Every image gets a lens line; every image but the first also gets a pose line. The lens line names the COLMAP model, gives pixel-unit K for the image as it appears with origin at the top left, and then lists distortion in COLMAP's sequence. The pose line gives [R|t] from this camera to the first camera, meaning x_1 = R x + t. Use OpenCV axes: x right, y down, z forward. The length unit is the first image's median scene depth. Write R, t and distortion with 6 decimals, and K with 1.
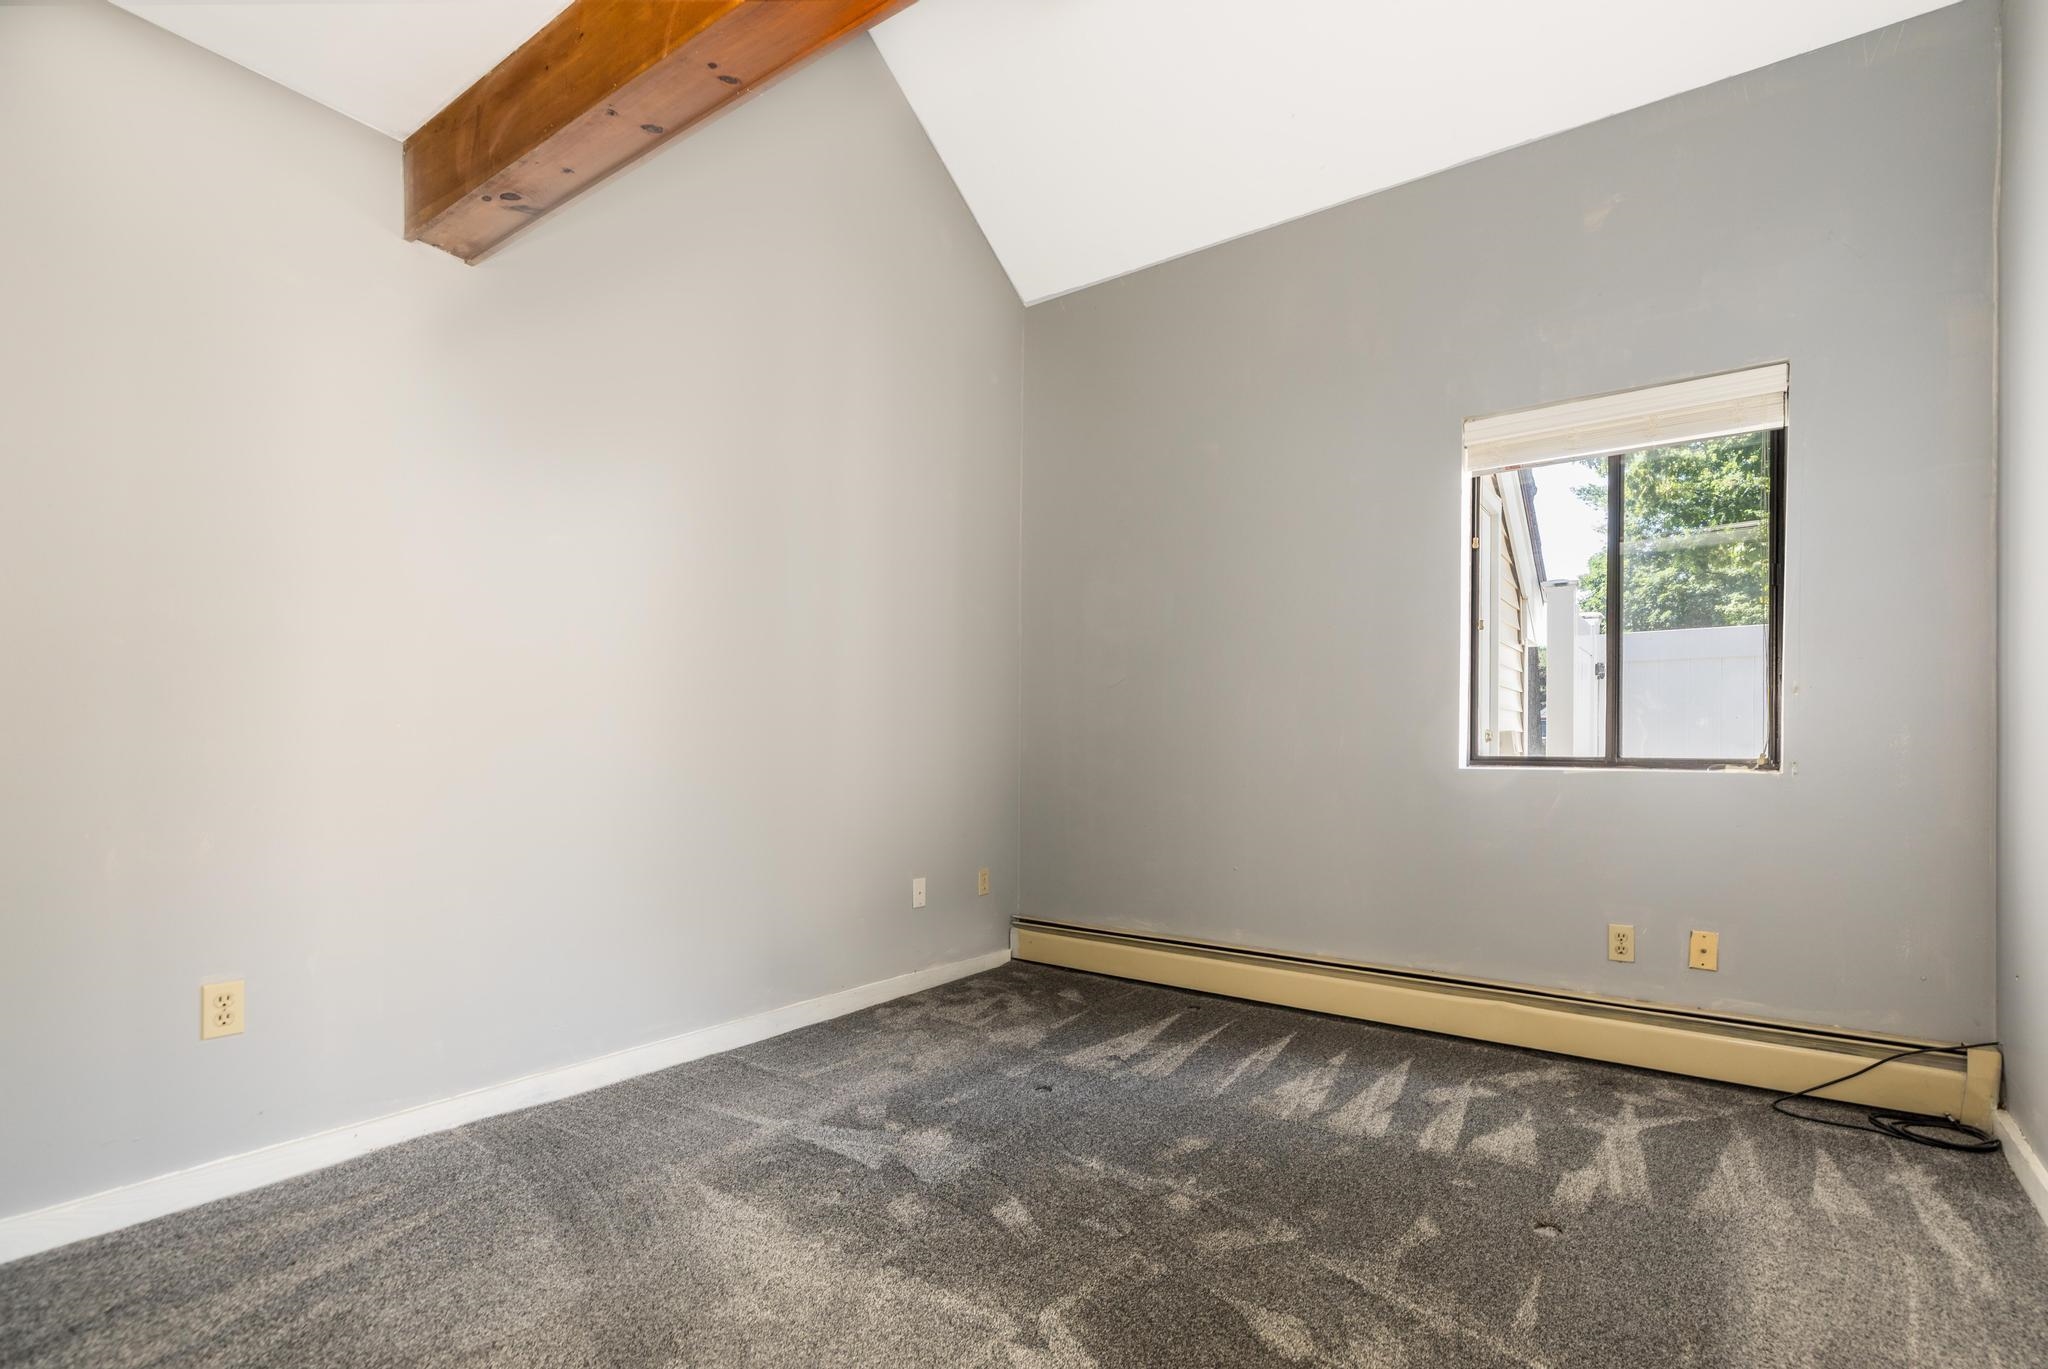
lens RADIAL K [[956.9, 0, 1043.0], [0, 956.9, 685.7], [0, 0, 1]] dist [0.005736, -0.000100]
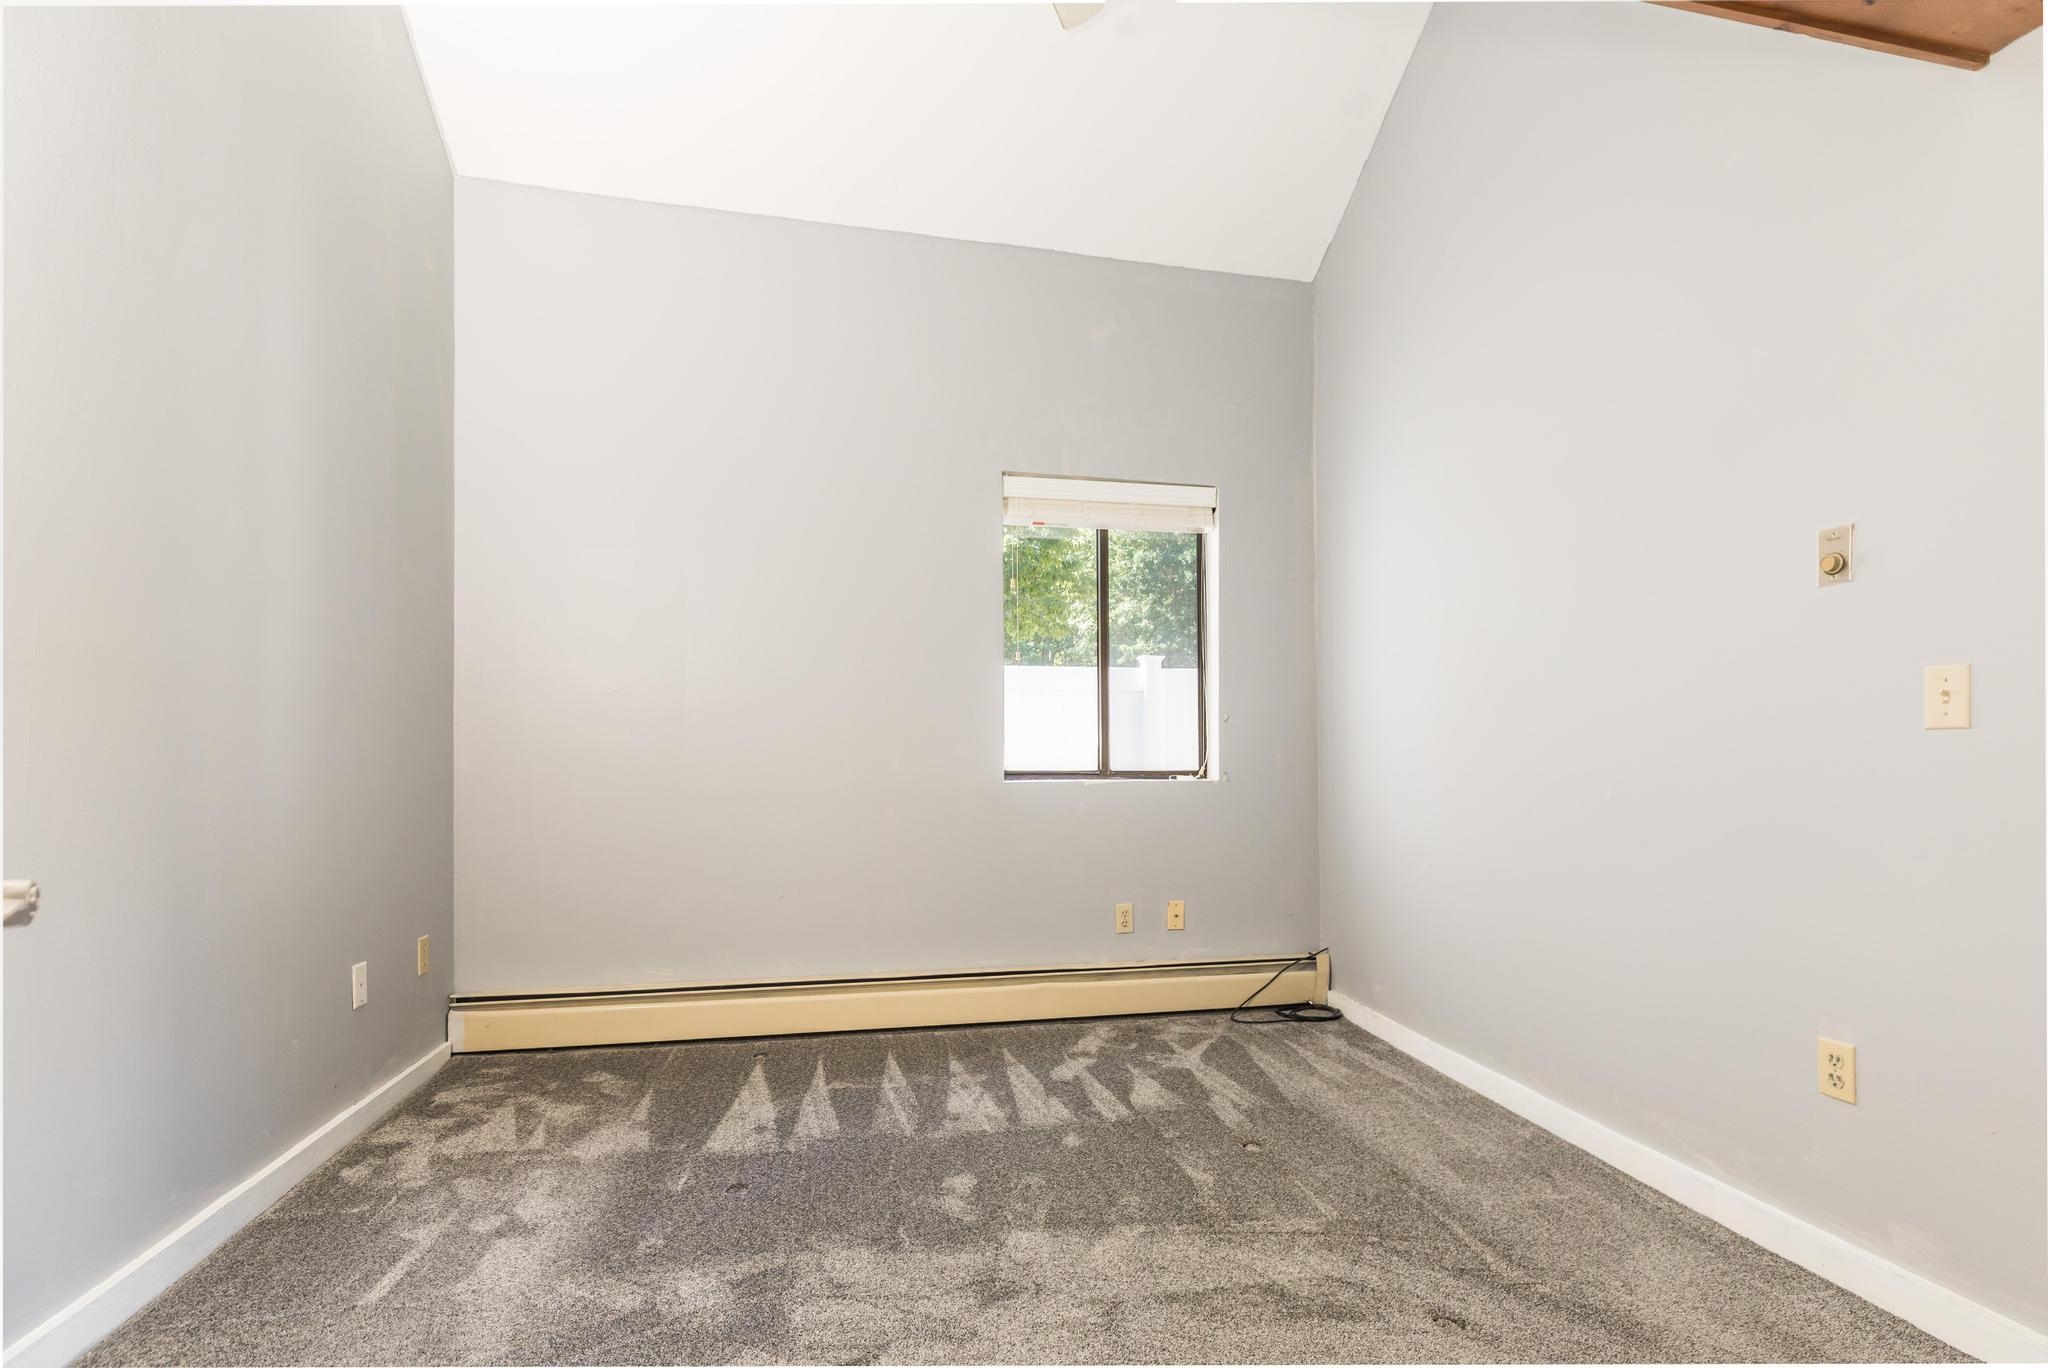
lens RADIAL K [[956.9, 0, 1034.4], [0, 956.9, 694.6], [0, 0, 1]] dist [0.005736, -0.000100]
pose [[0.667962, 0.044527, 0.742862, -0.439247], [-0.042670, 0.998858, -0.021503, 0.007697], [-0.742971, -0.017335, 0.669099, 0.263667]]
